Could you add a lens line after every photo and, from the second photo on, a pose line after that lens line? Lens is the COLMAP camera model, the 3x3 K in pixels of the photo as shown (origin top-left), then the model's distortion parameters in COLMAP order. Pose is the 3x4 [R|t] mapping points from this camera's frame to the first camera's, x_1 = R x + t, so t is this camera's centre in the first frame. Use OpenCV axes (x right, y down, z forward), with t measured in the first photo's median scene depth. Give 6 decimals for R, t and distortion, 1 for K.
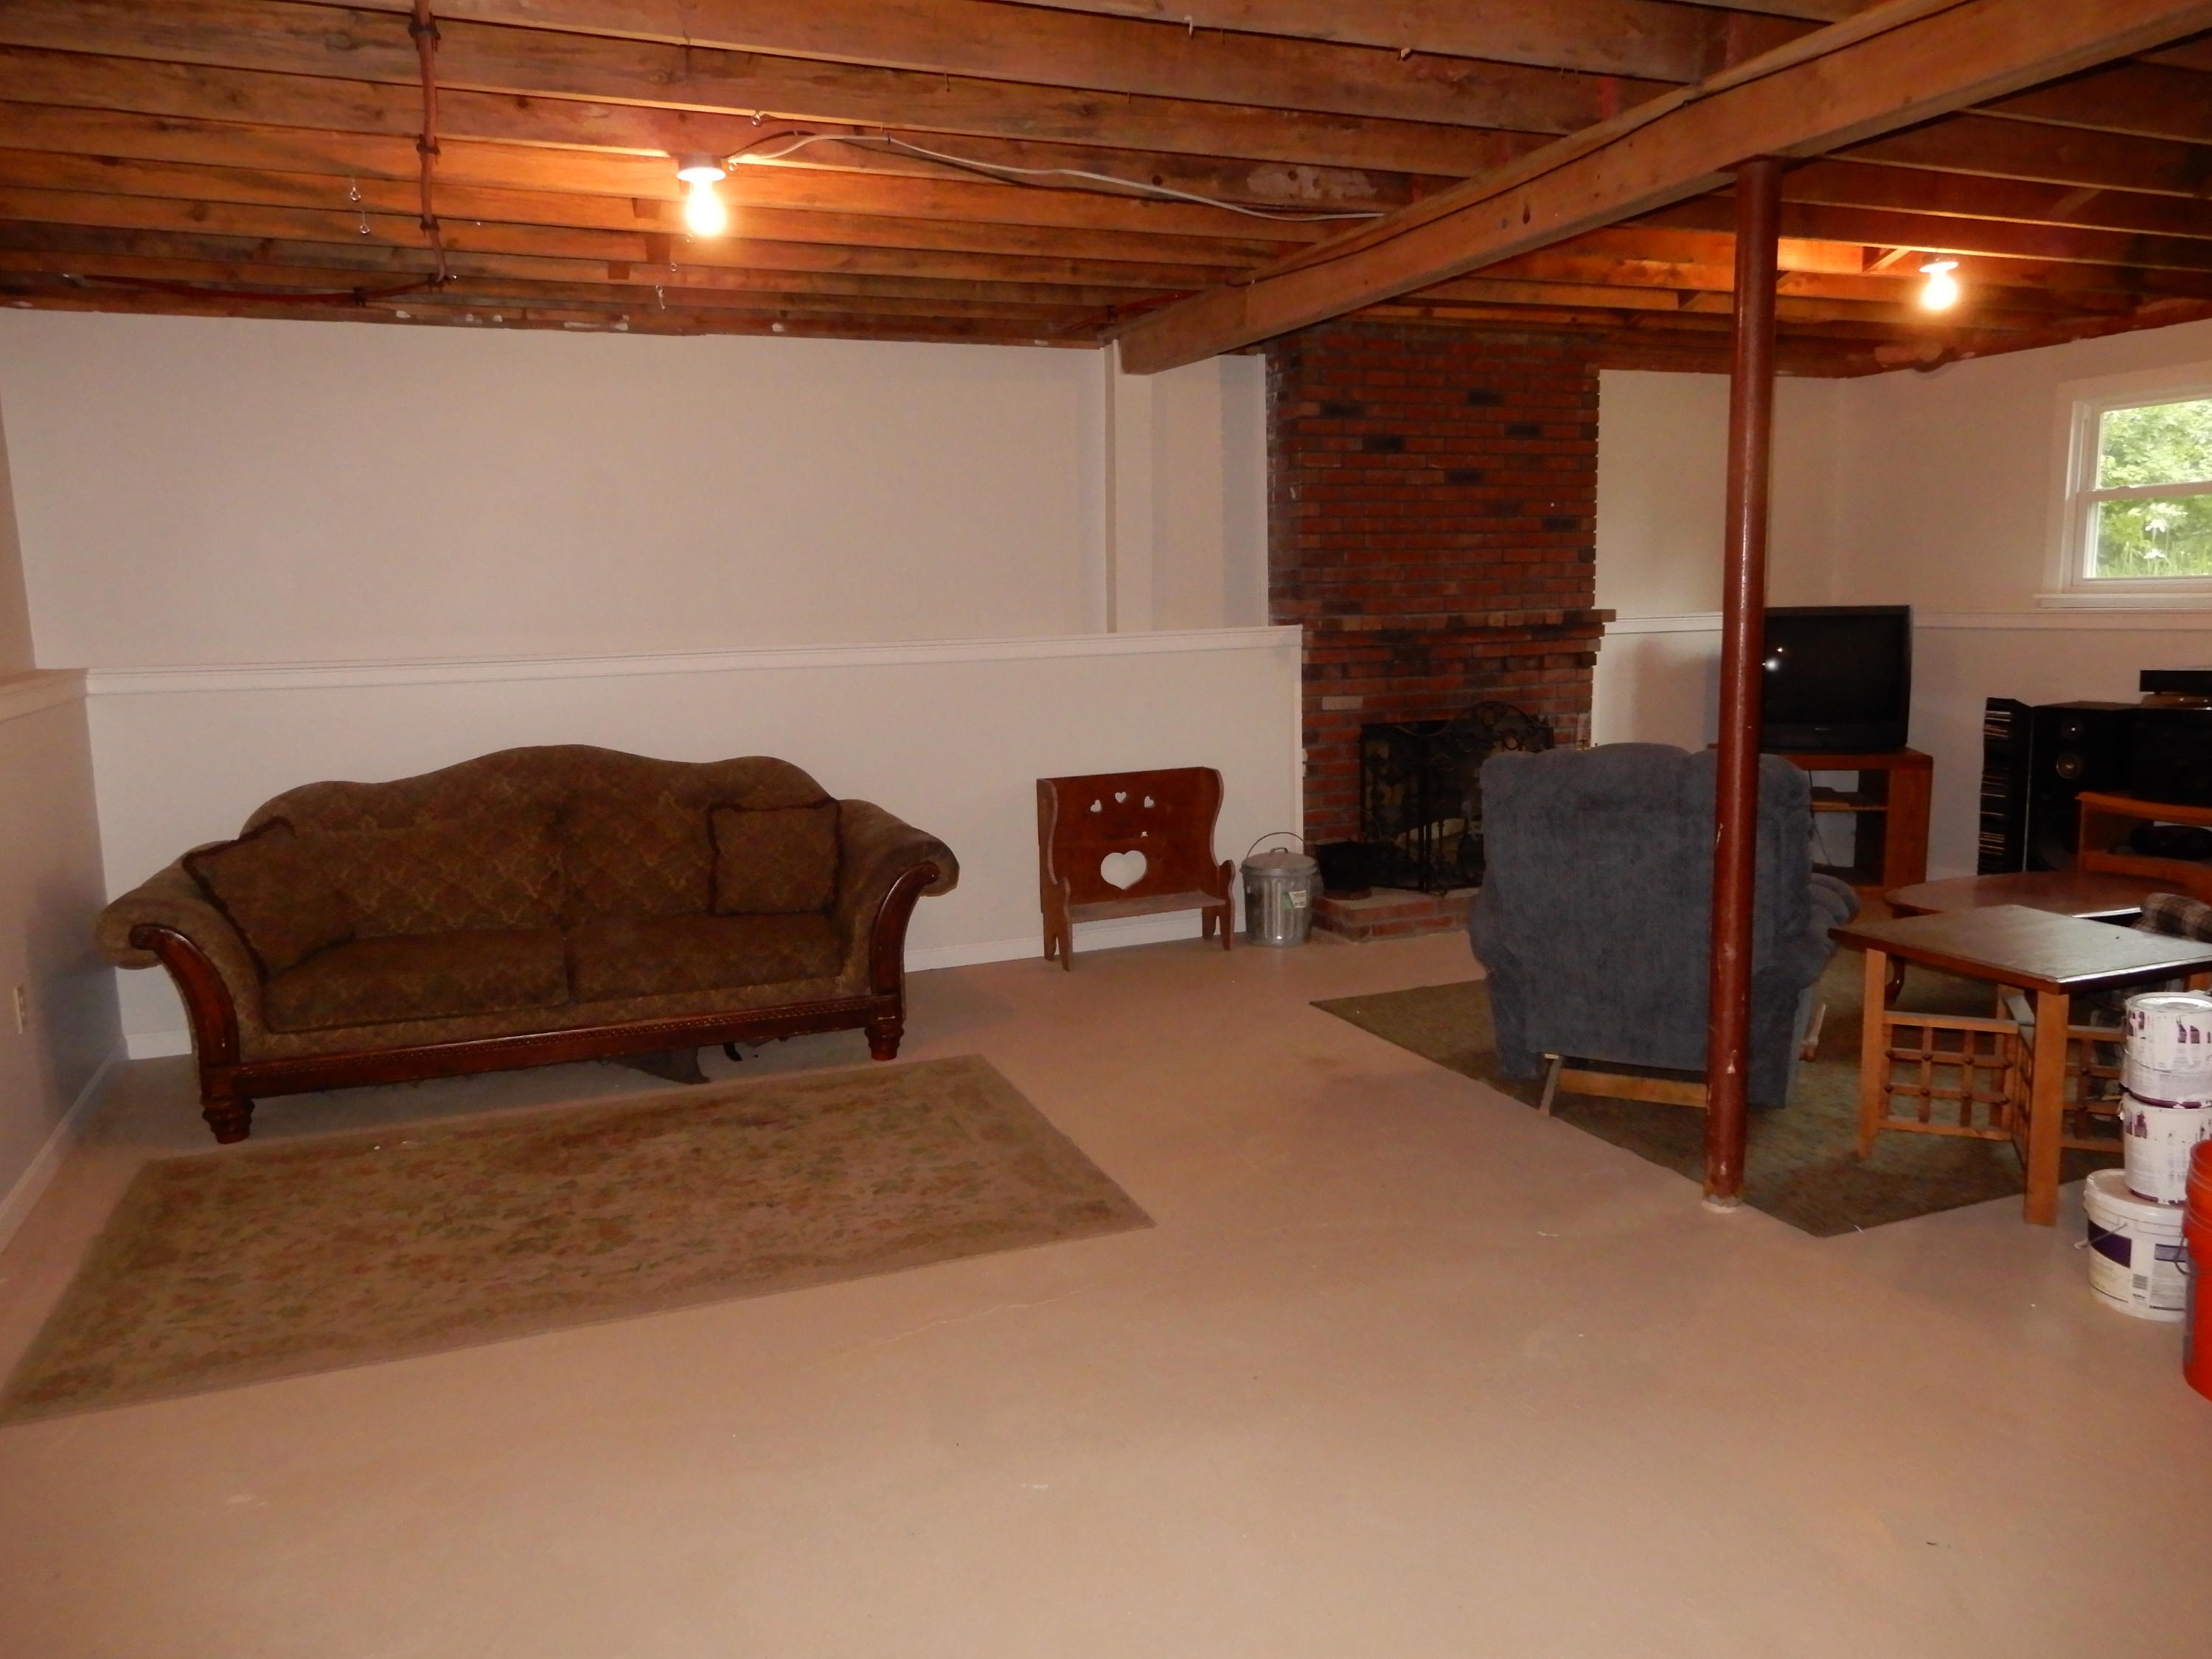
lens RADIAL K [[1571.5, 0, 1105.7], [0, 1571.5, 823.4], [0, 0, 1]] dist [0.004586, 0.001764]
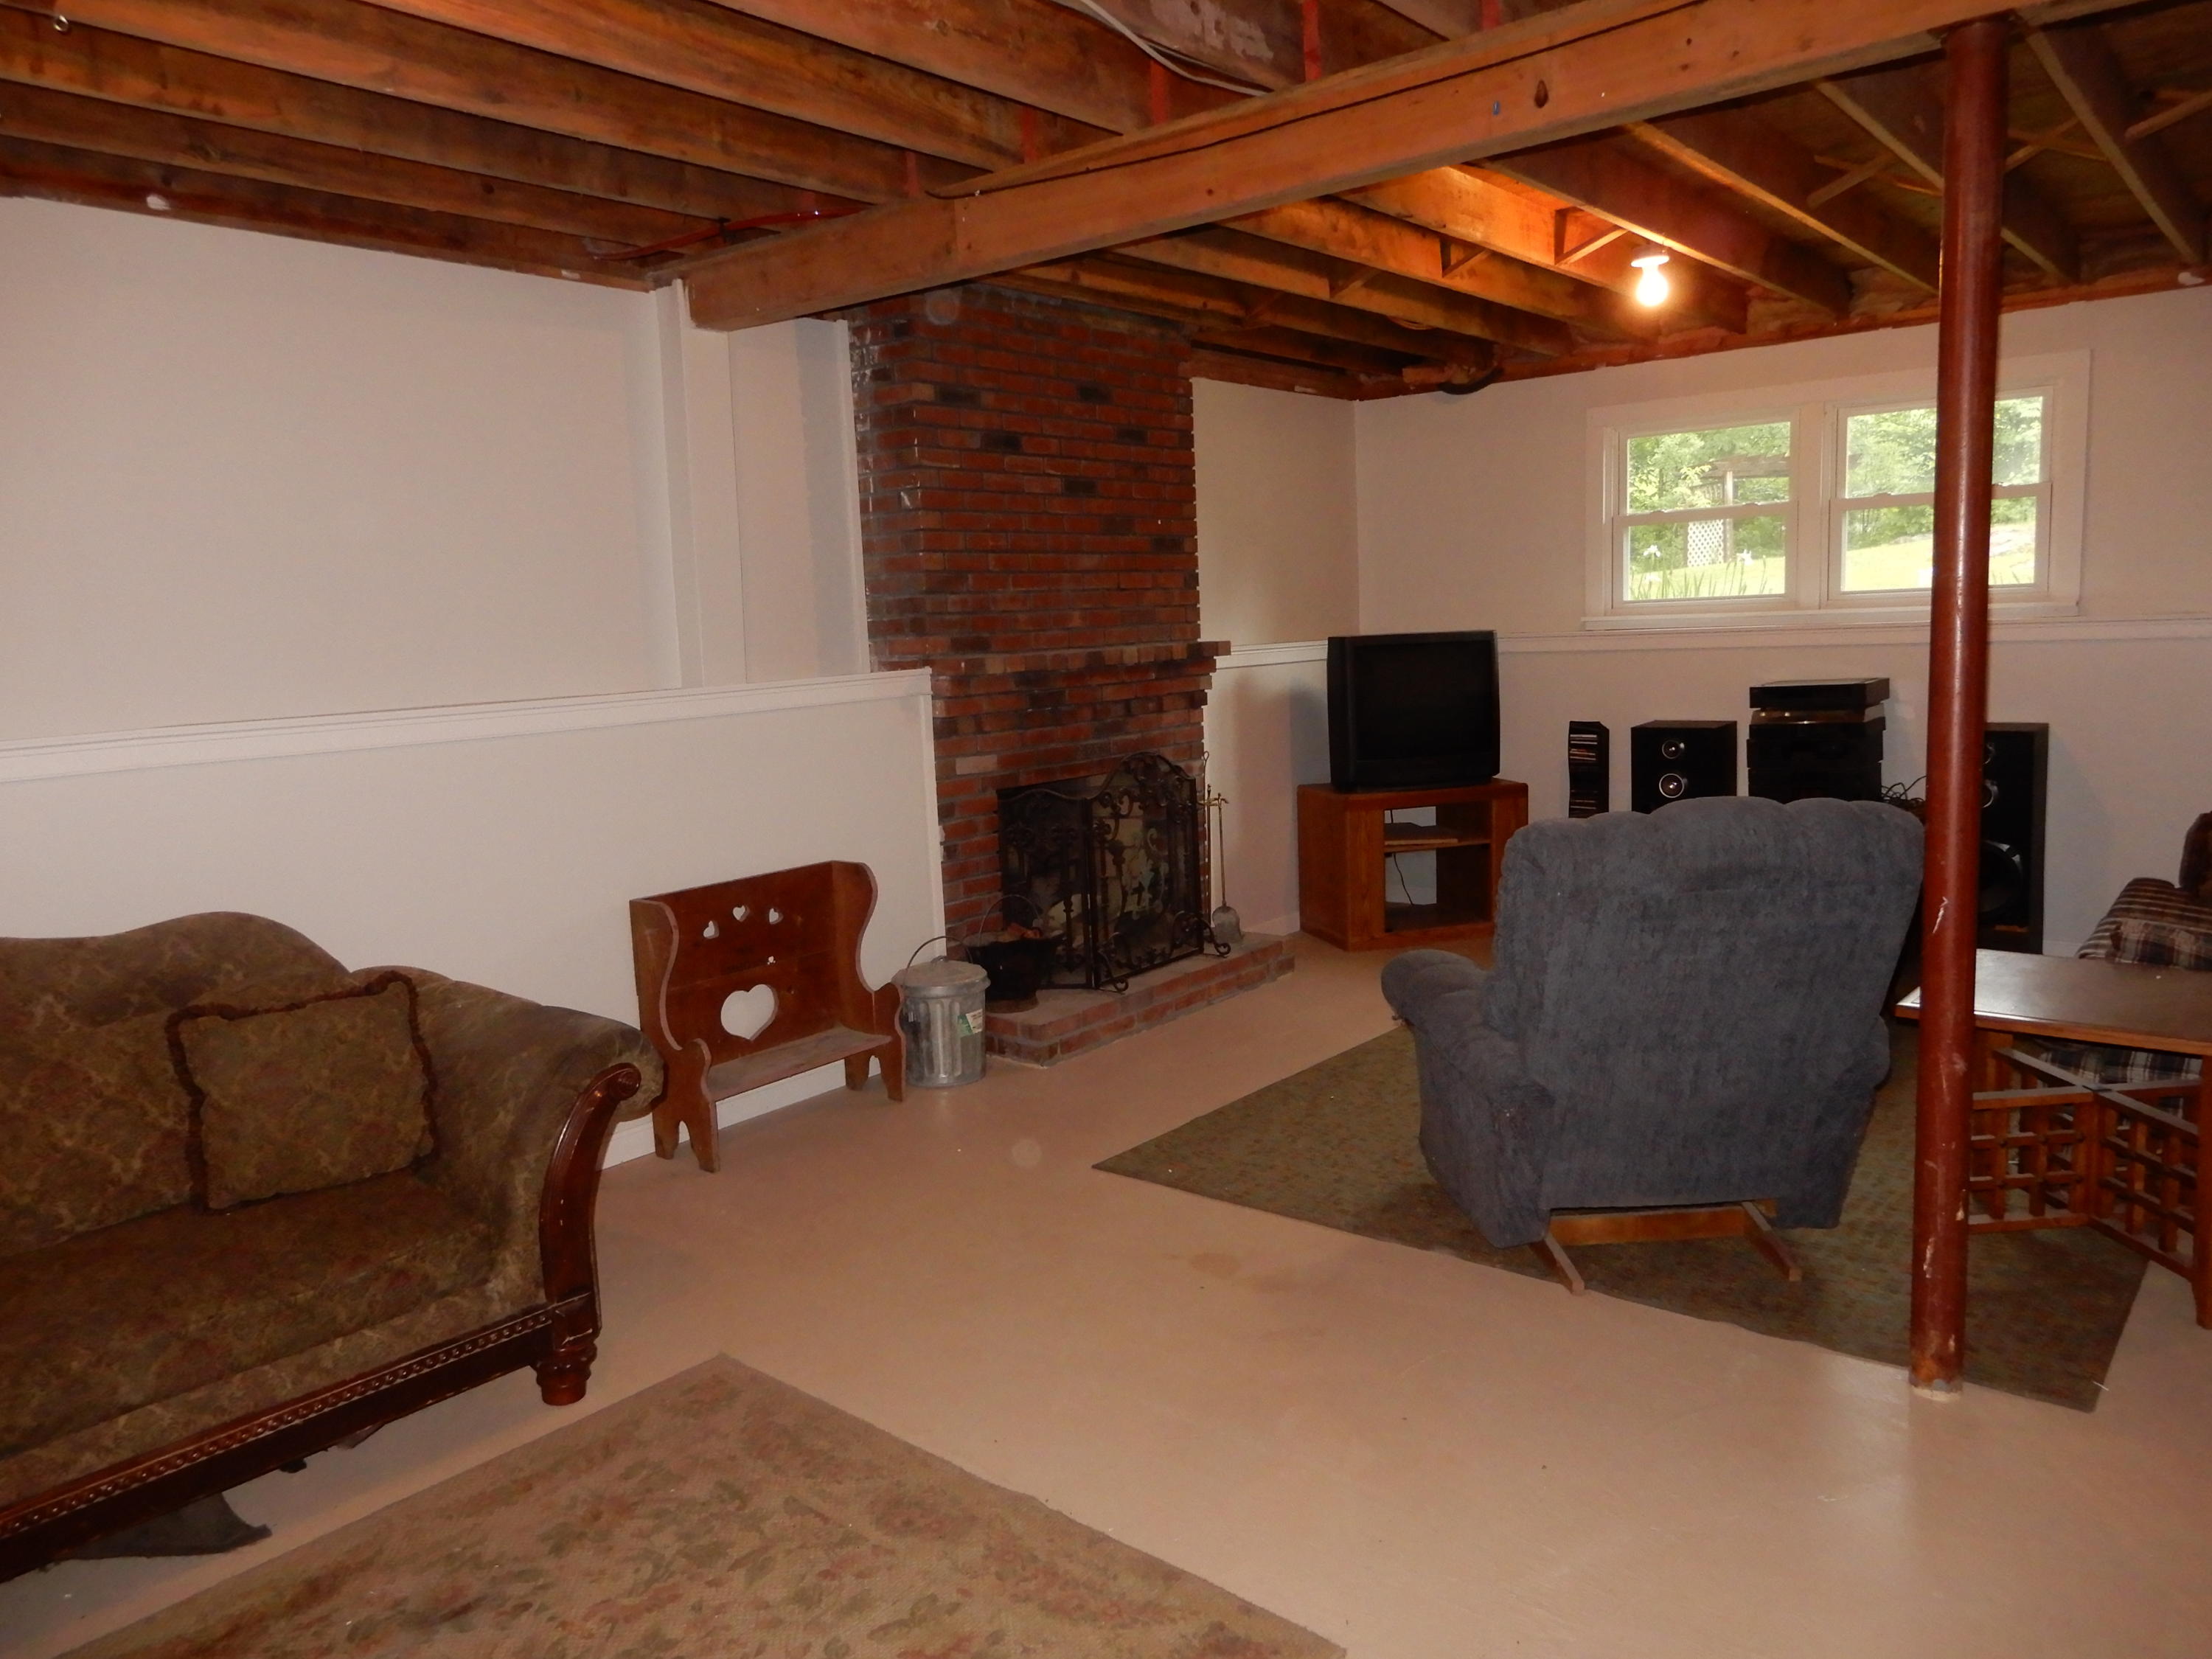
lens RADIAL K [[1571.5, 0, 1098.8], [0, 1571.5, 823.3], [0, 0, 1]] dist [0.004586, 0.001764]
pose [[0.880792, -0.075387, 0.467464, -0.176125], [0.089946, 0.995907, -0.008866, -0.035951], [-0.464882, 0.049856, 0.883968, 0.282997]]
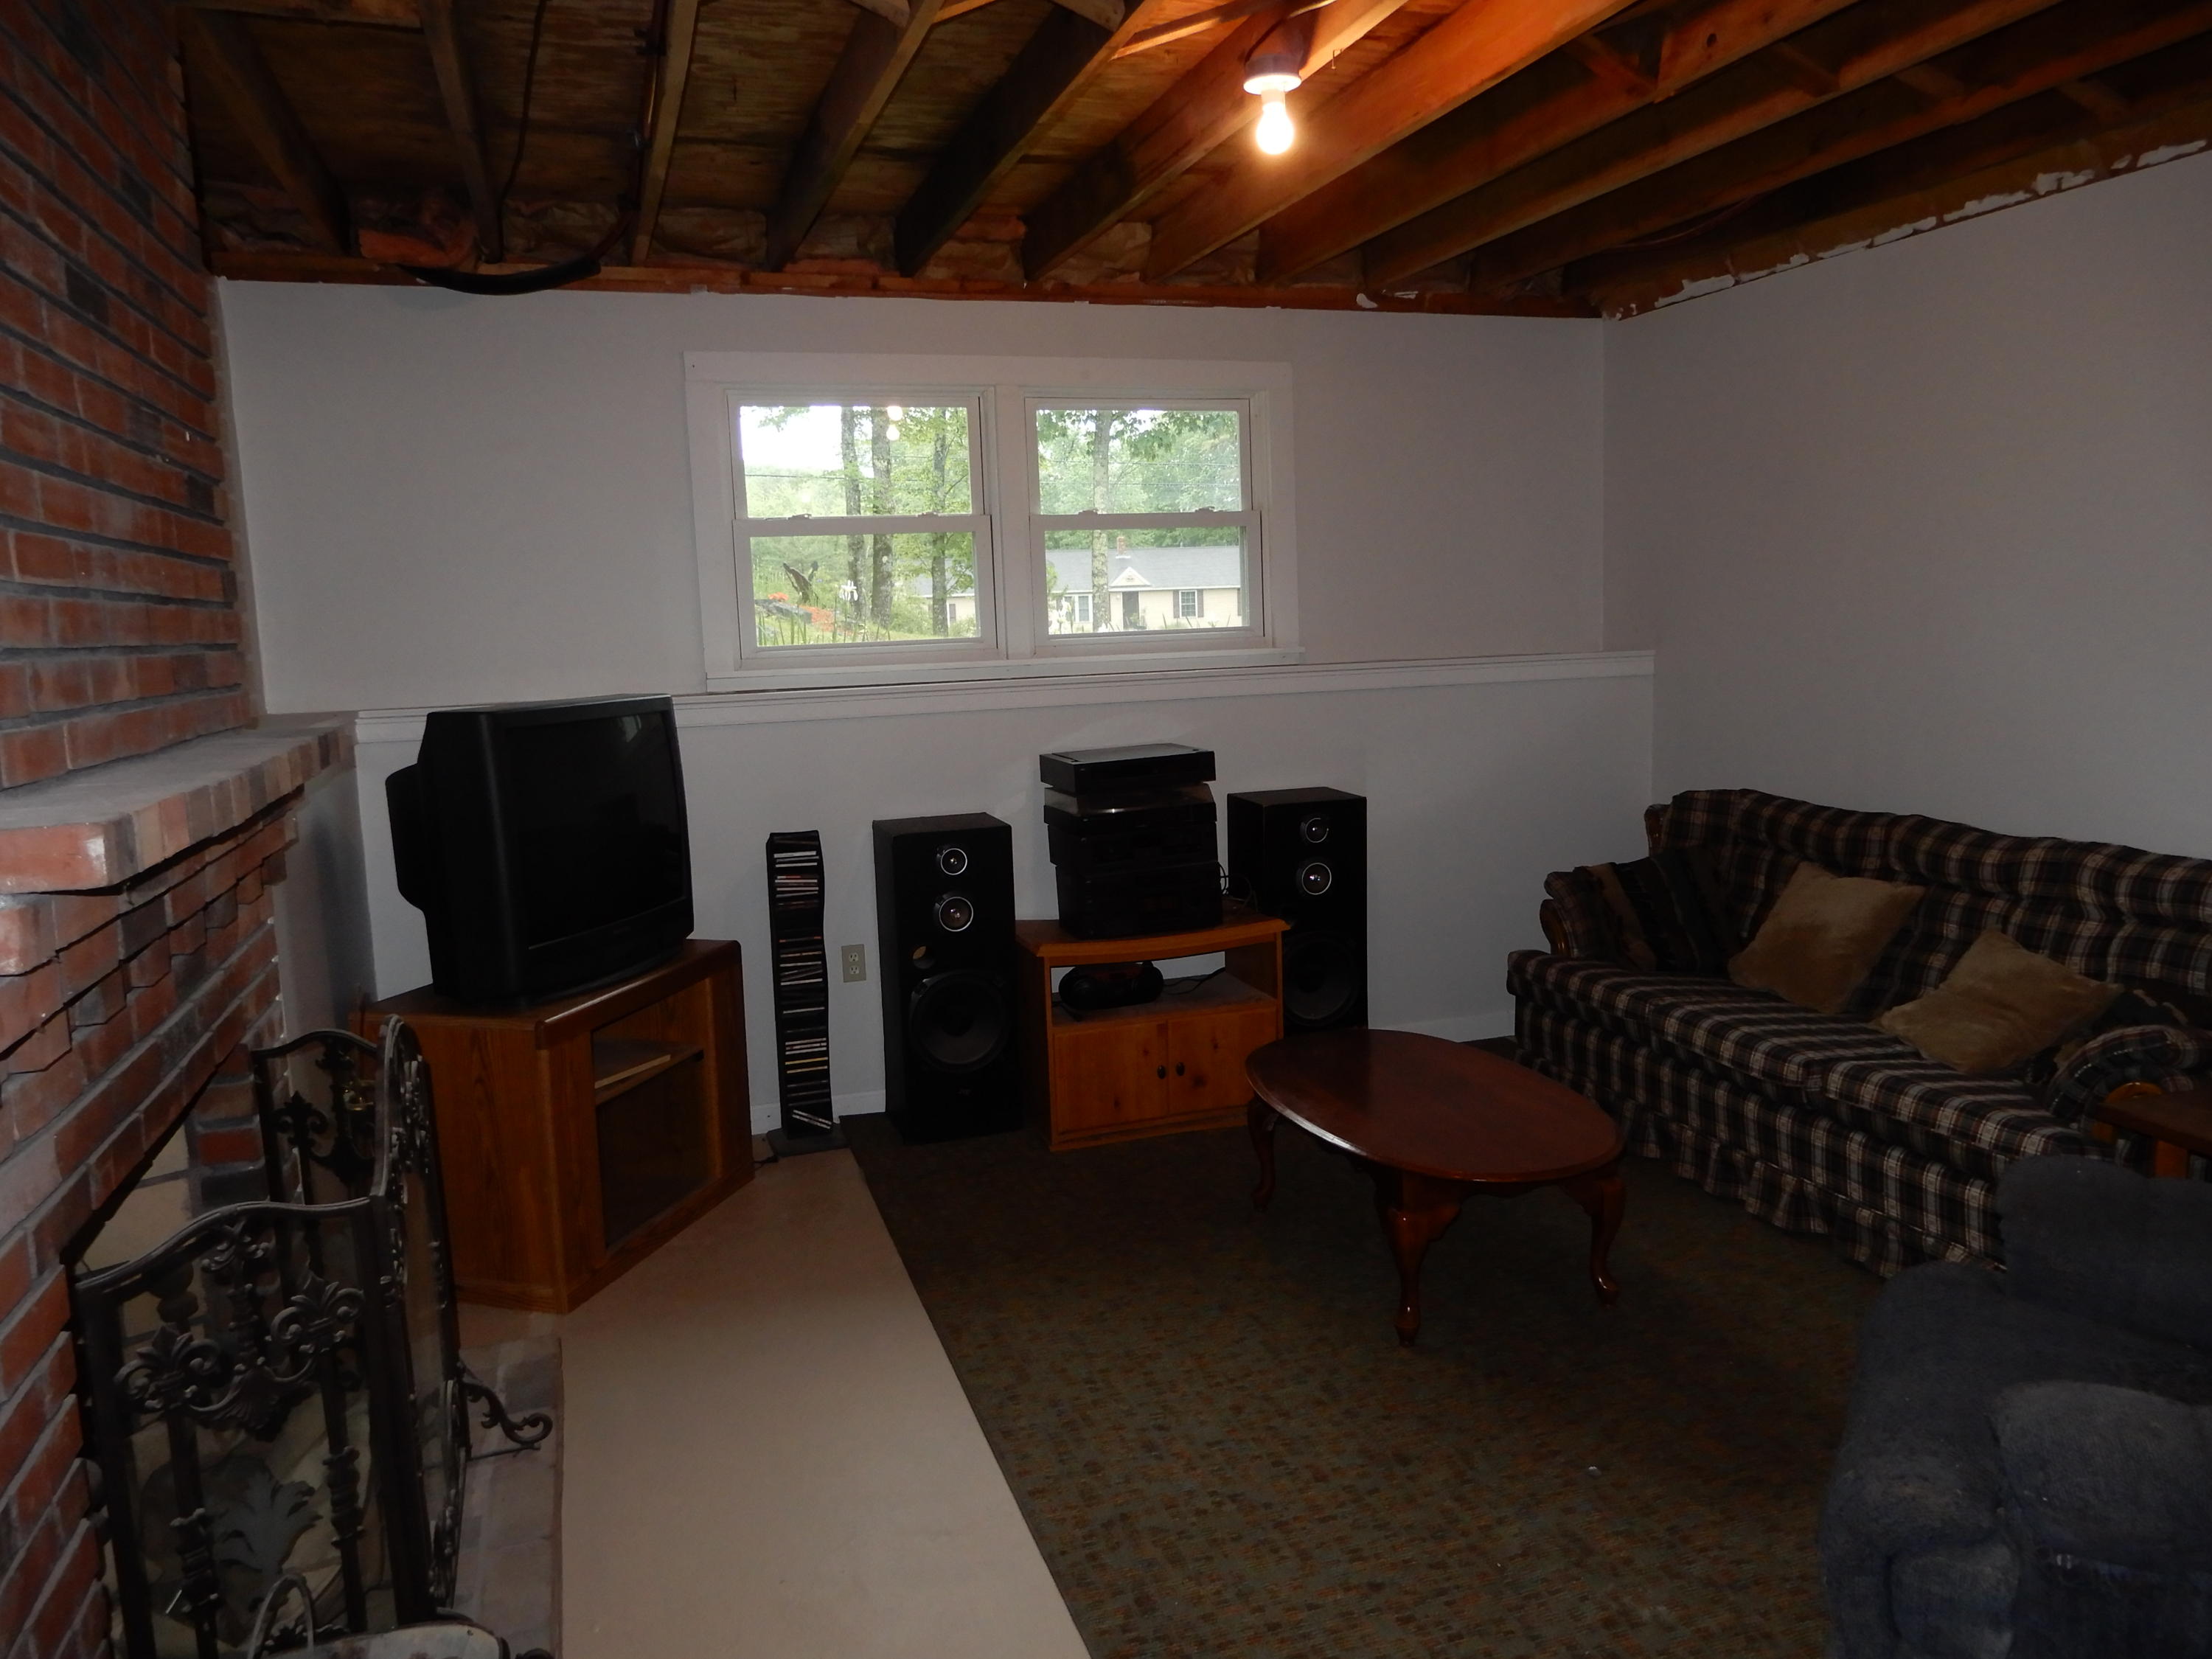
lens RADIAL K [[1571.5, 0, 1107.7], [0, 1571.5, 836.3], [0, 0, 1]] dist [0.004586, 0.001764]
pose [[0.074197, -0.123413, 0.989578, -0.058677], [0.176185, 0.978326, 0.108800, -0.131054], [-0.981557, 0.166276, 0.094332, 0.853146]]
